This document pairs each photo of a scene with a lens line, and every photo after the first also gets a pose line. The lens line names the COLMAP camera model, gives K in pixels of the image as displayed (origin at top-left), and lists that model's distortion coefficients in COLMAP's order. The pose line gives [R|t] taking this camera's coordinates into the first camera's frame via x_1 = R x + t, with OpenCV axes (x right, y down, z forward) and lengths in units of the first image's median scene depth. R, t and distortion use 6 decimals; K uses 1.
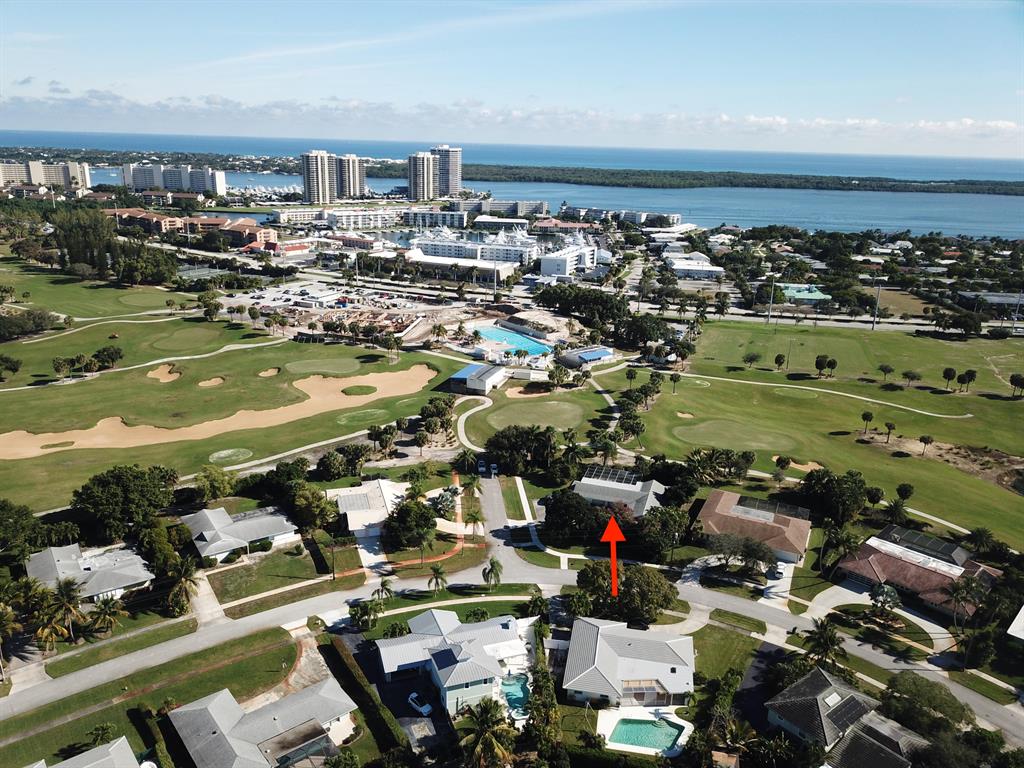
lens RADIAL K [[776.7, 0, 509.7], [0, 776.7, 381.6], [0, 0, 1]] dist [0.005778, -0.026215]
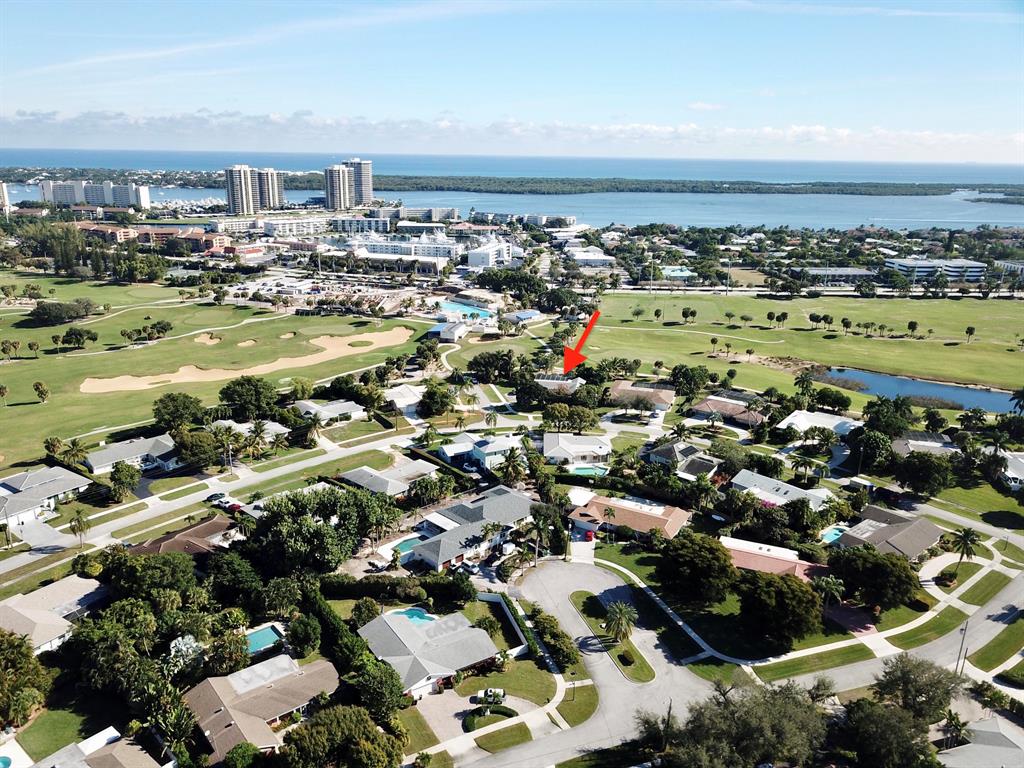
lens RADIAL K [[776.7, 0, 513.3], [0, 776.7, 385.6], [0, 0, 1]] dist [0.005778, -0.026215]
pose [[0.989998, -0.051269, 0.131438, -0.086438], [0.052039, 0.998642, -0.002428, 0.078929], [-0.131135, 0.009243, 0.991321, -0.301466]]
